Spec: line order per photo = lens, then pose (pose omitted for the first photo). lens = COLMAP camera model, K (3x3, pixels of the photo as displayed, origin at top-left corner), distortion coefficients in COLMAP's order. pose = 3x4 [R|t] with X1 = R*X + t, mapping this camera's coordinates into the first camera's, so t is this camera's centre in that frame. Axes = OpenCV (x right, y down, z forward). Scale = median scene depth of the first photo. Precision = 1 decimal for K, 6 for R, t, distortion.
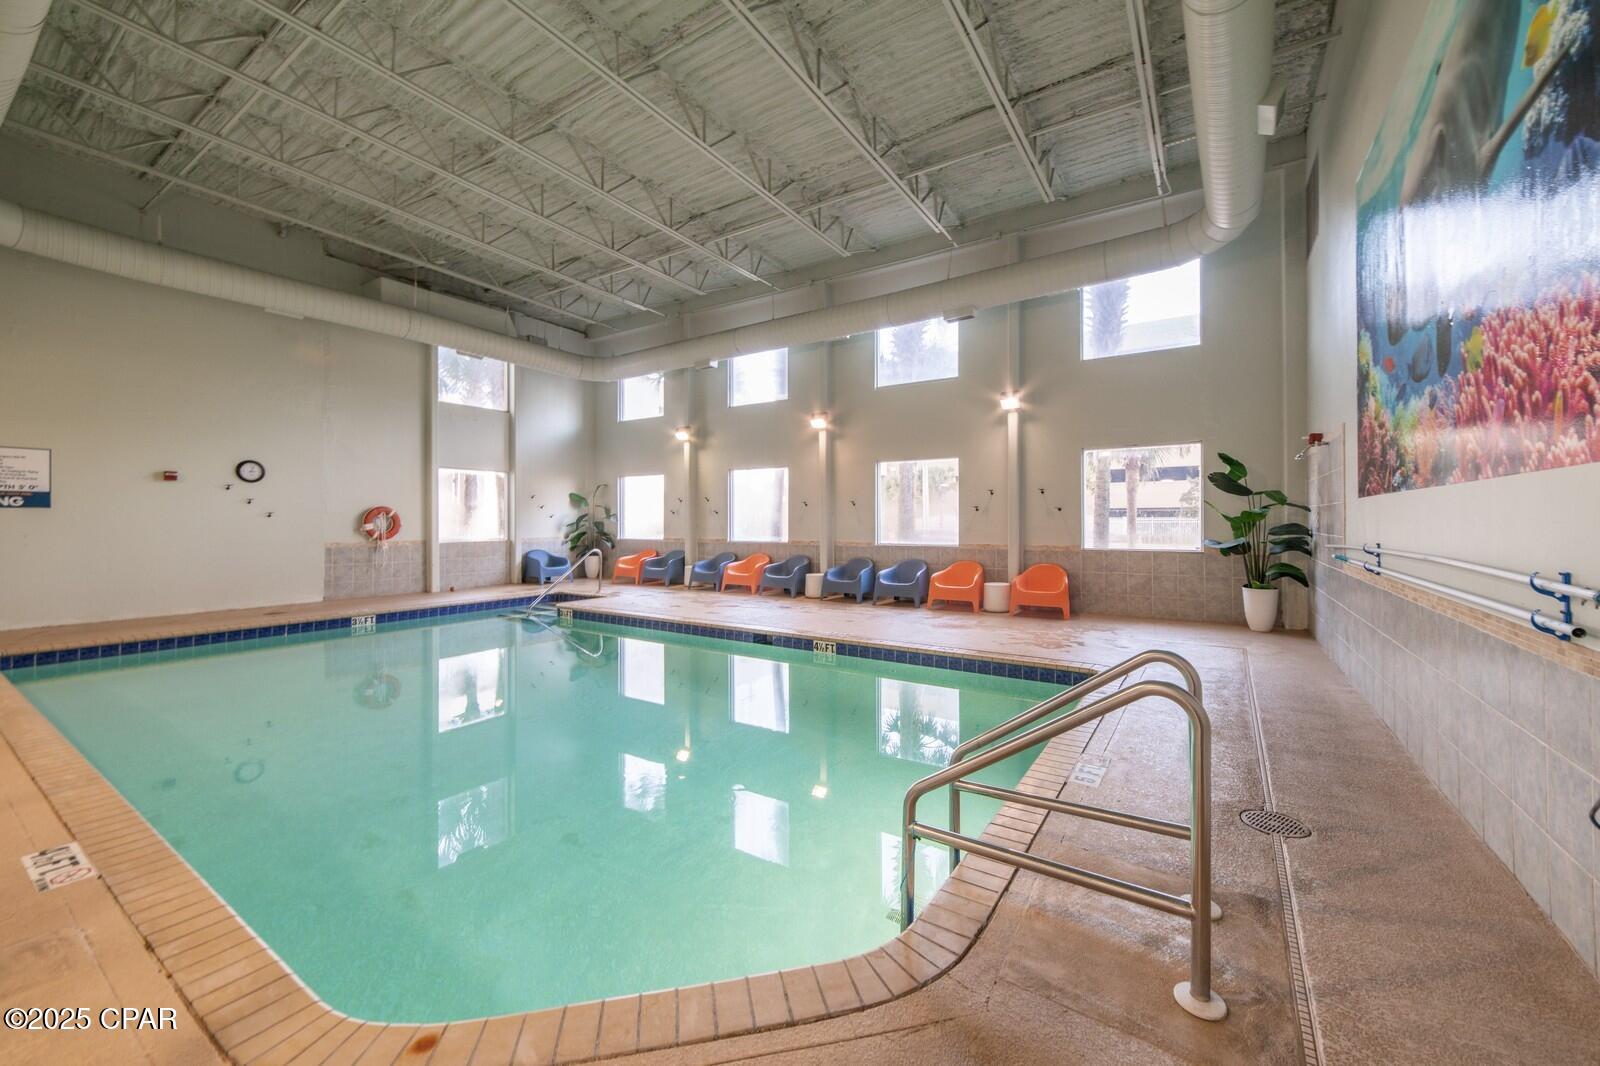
lens RADIAL K [[669.6, 0, 807.1], [0, 669.6, 520.0], [0, 0, 1]] dist [-0.000257, 0.000141]
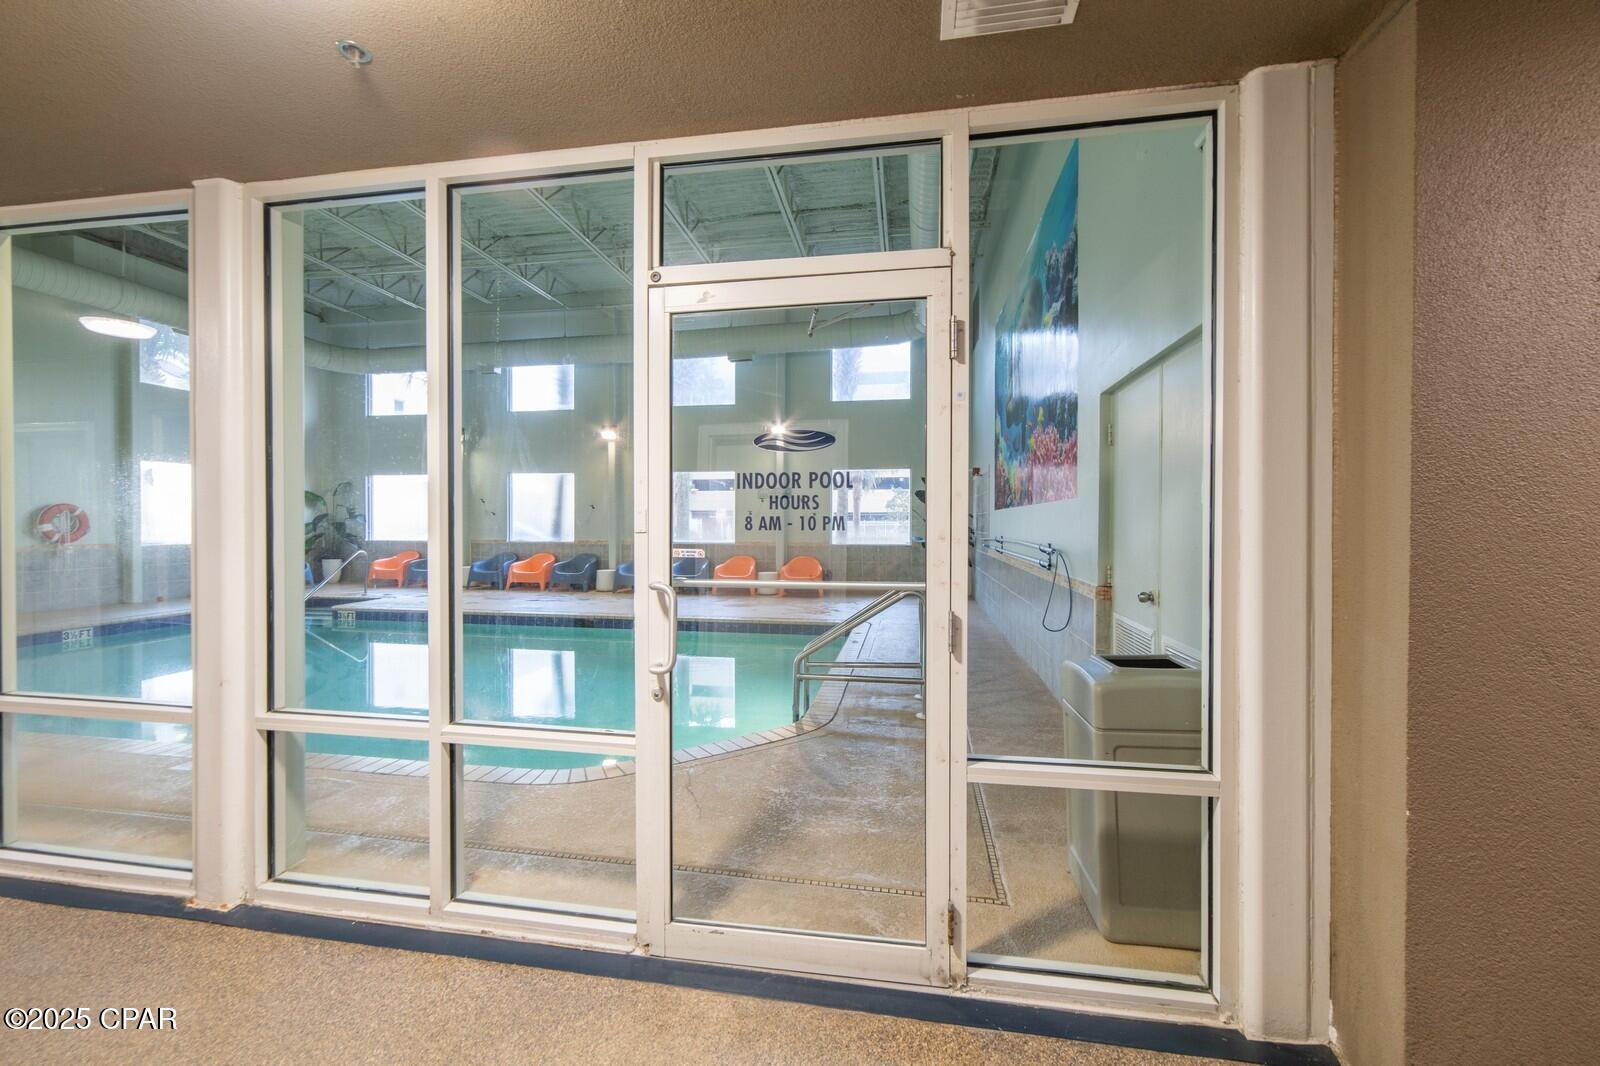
lens RADIAL K [[636.4, 0, 800.0], [0, 636.4, 533.0], [0, 0, 1]] dist [-0.000490, -0.000076]
pose [[0.931297, -0.002526, 0.364253, -0.063704], [-0.003877, 0.999851, 0.016846, 0.000015], [-0.364241, -0.017101, 0.931148, -0.091486]]
